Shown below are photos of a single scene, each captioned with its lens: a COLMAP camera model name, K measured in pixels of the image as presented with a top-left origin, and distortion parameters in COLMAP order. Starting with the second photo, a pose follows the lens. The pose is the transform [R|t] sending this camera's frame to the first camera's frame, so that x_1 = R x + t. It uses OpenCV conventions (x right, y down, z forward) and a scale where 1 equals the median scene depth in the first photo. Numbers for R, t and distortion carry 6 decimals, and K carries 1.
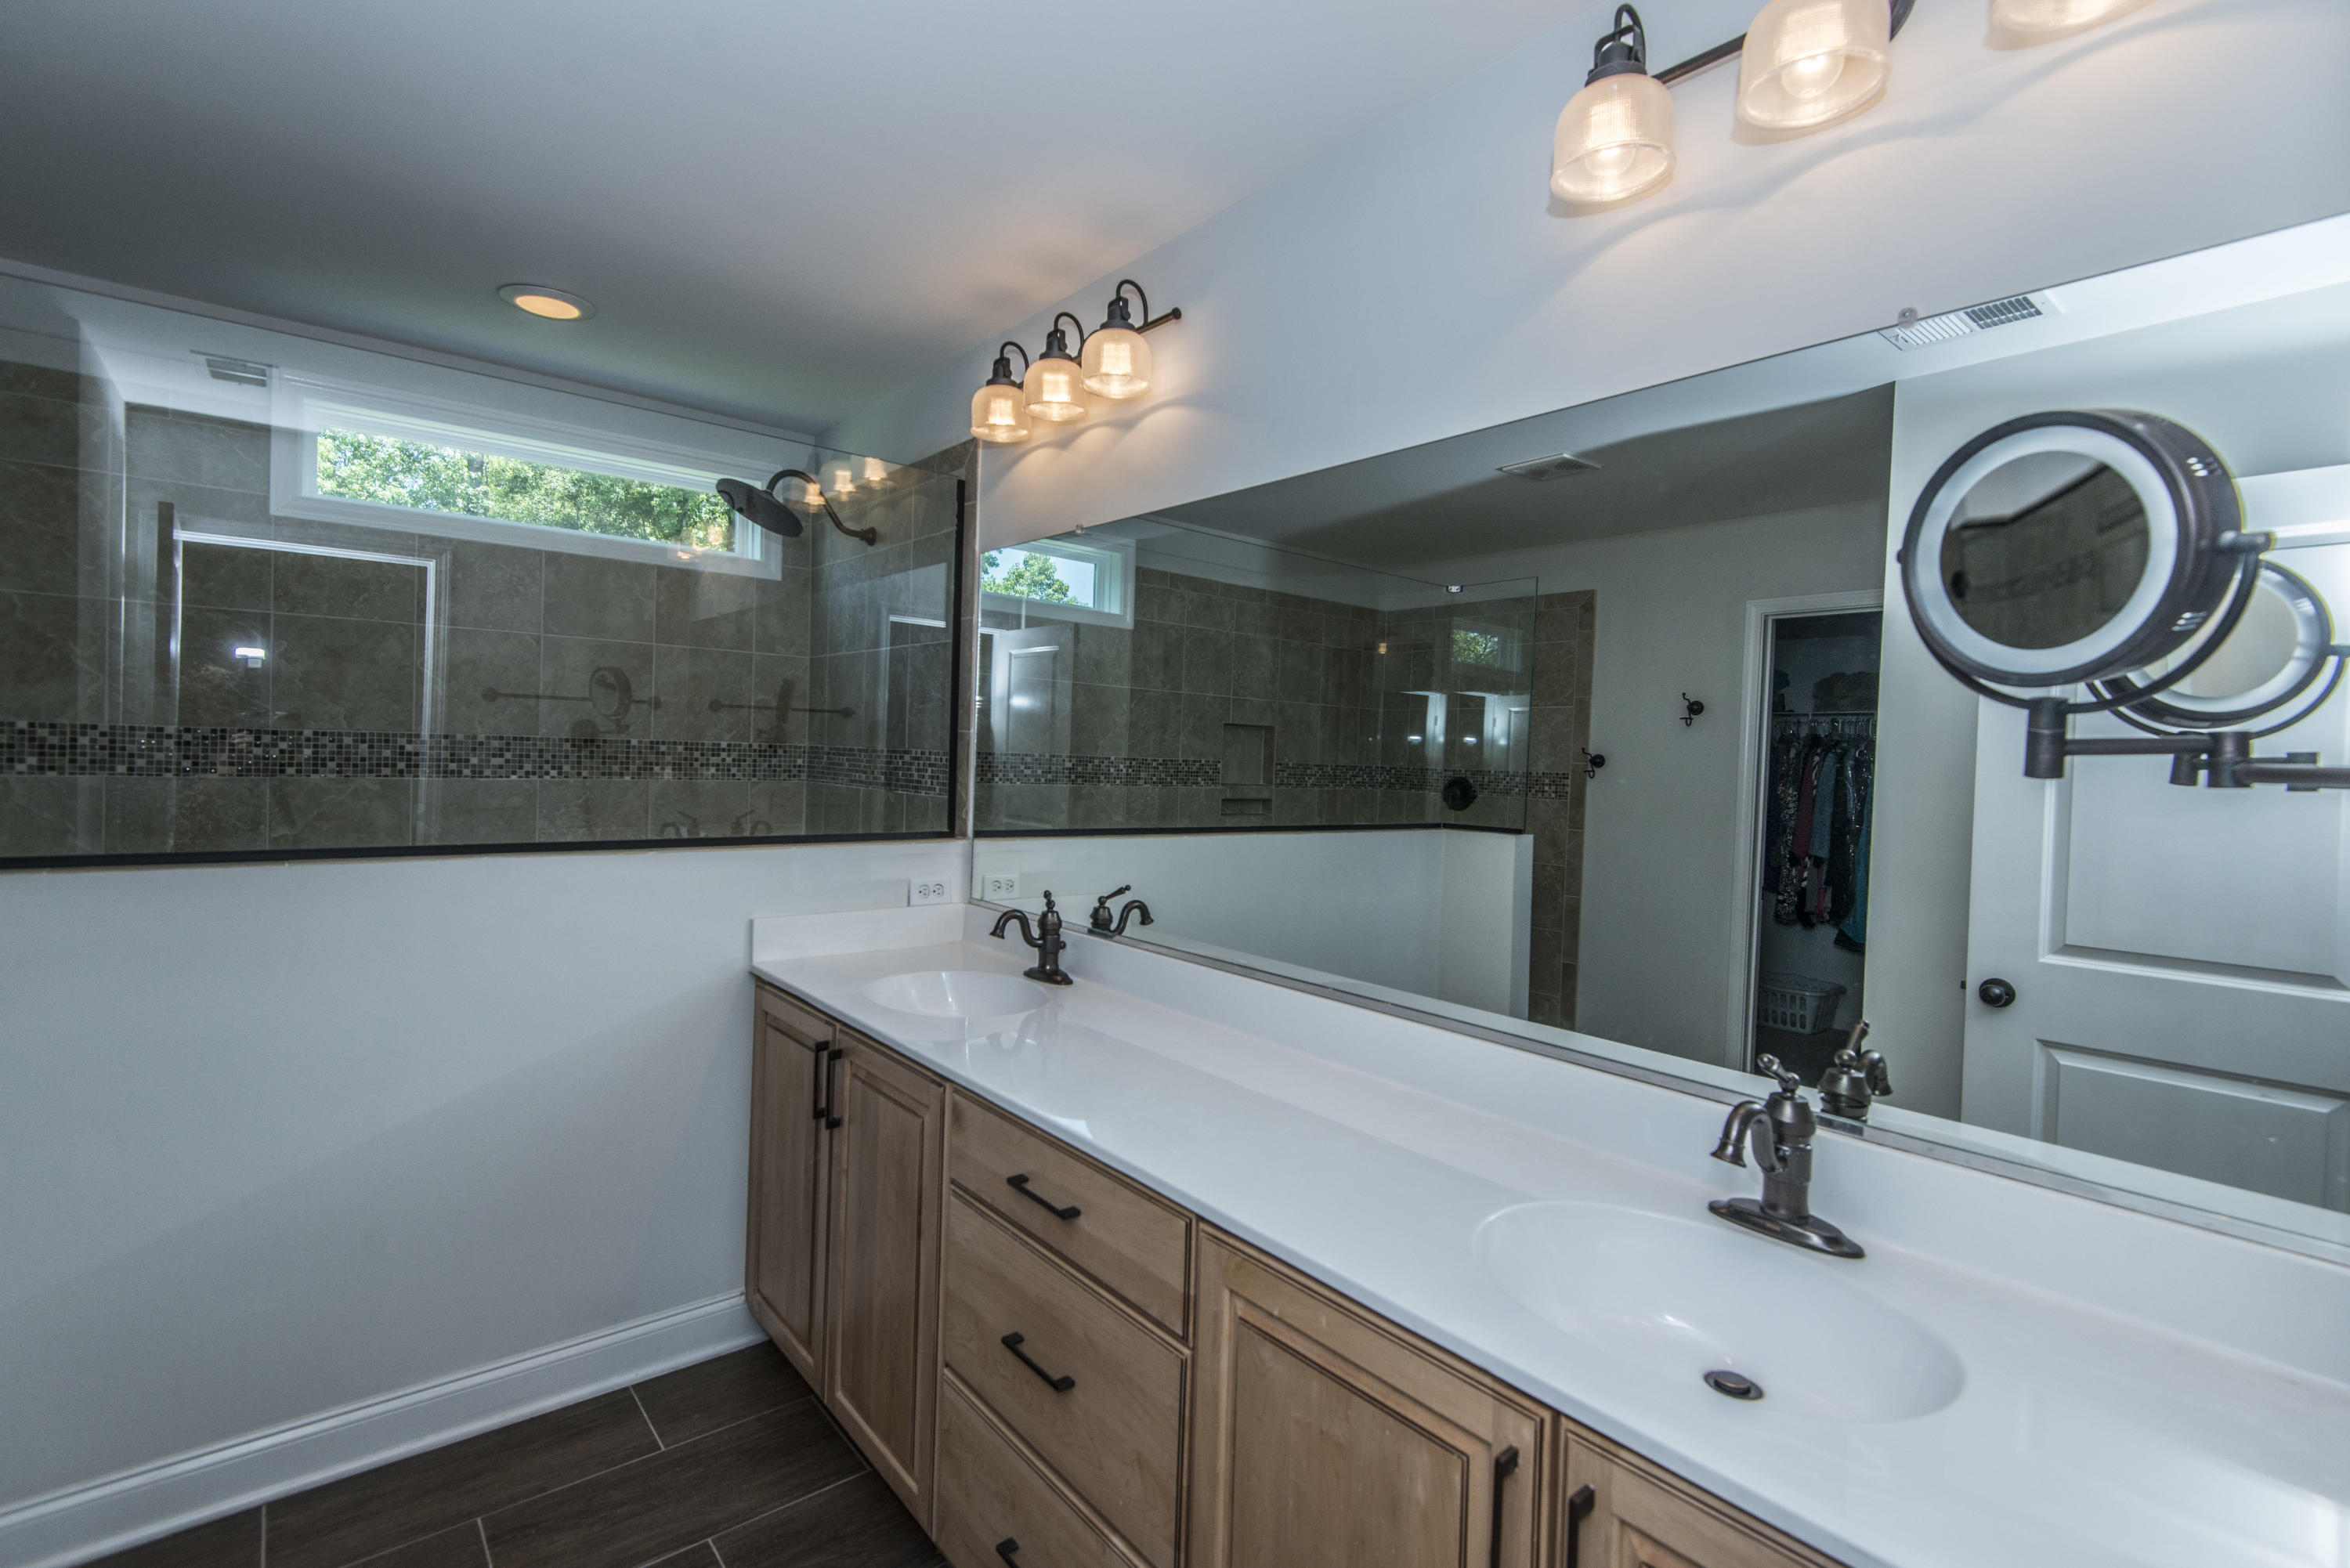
lens RADIAL K [[1065.2, 0, 1177.1], [0, 1065.2, 776.4], [0, 0, 1]] dist [0.027469, -0.013329]
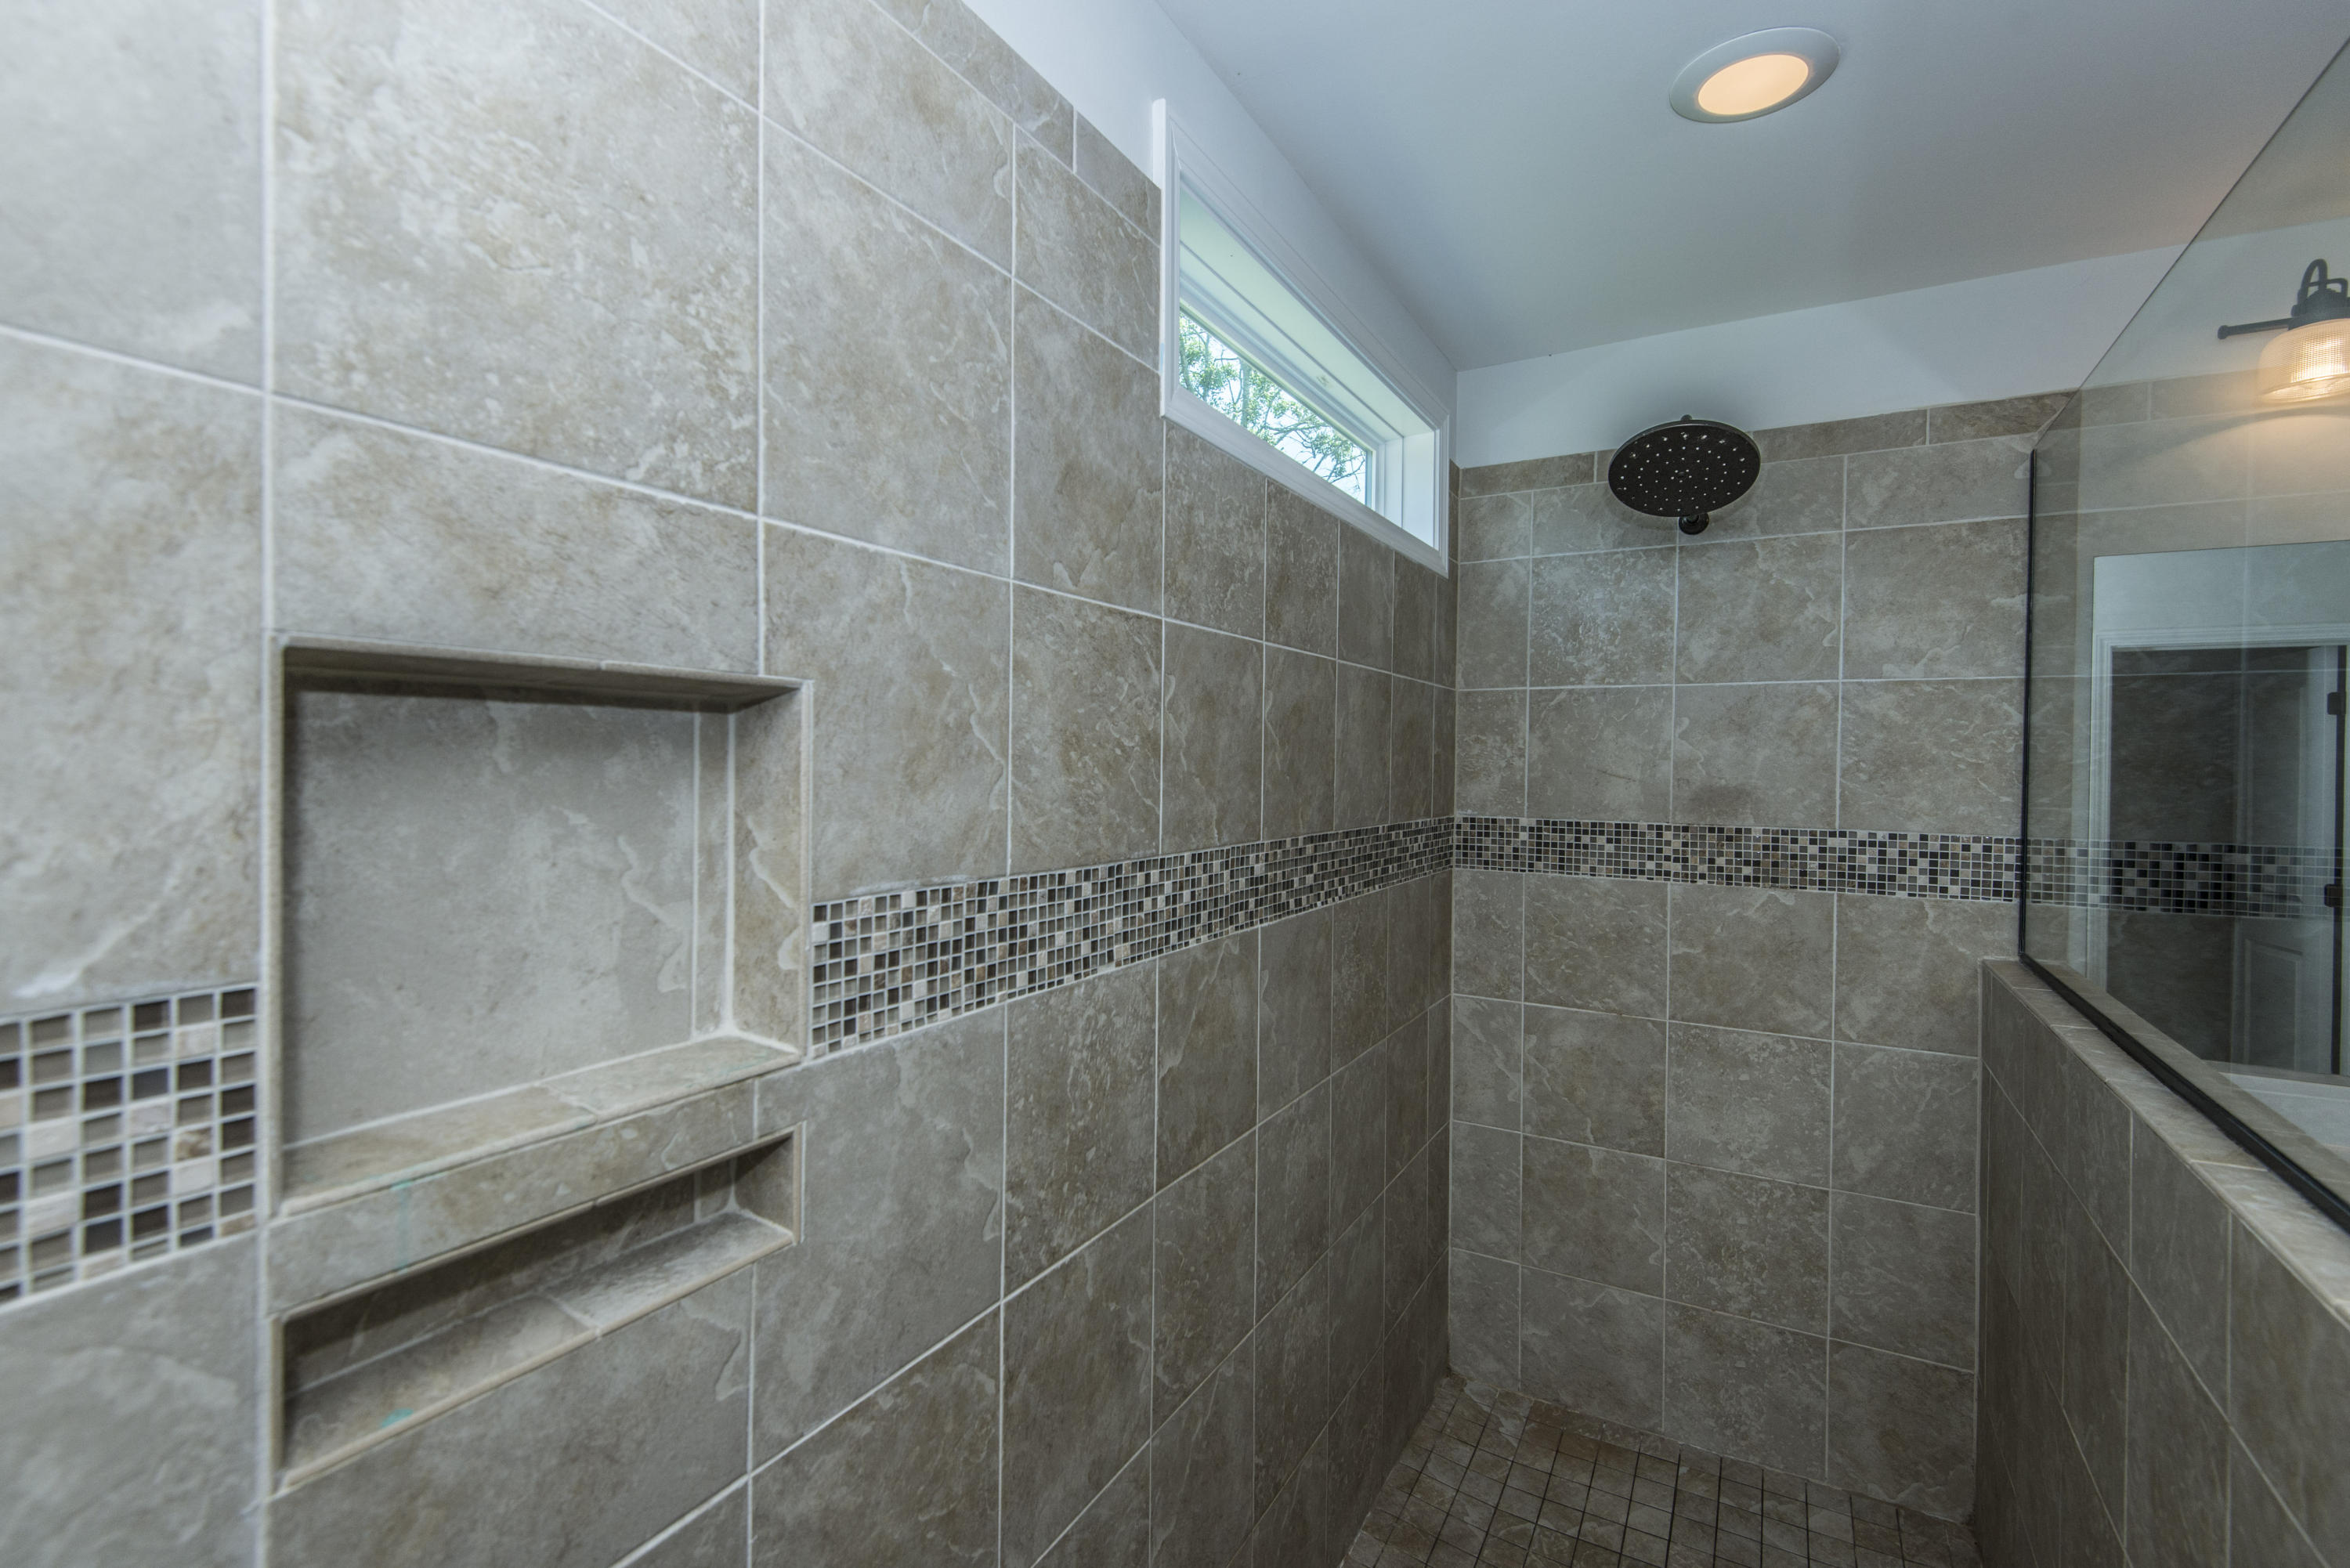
lens RADIAL K [[1065.2, 0, 1172.1], [0, 1065.2, 780.4], [0, 0, 1]] dist [0.027469, -0.013329]
pose [[0.935539, -0.023945, 0.352410, -1.064409], [0.021391, 0.999709, 0.011142, -0.088522], [-0.352575, -0.002885, 0.935779, 0.581536]]
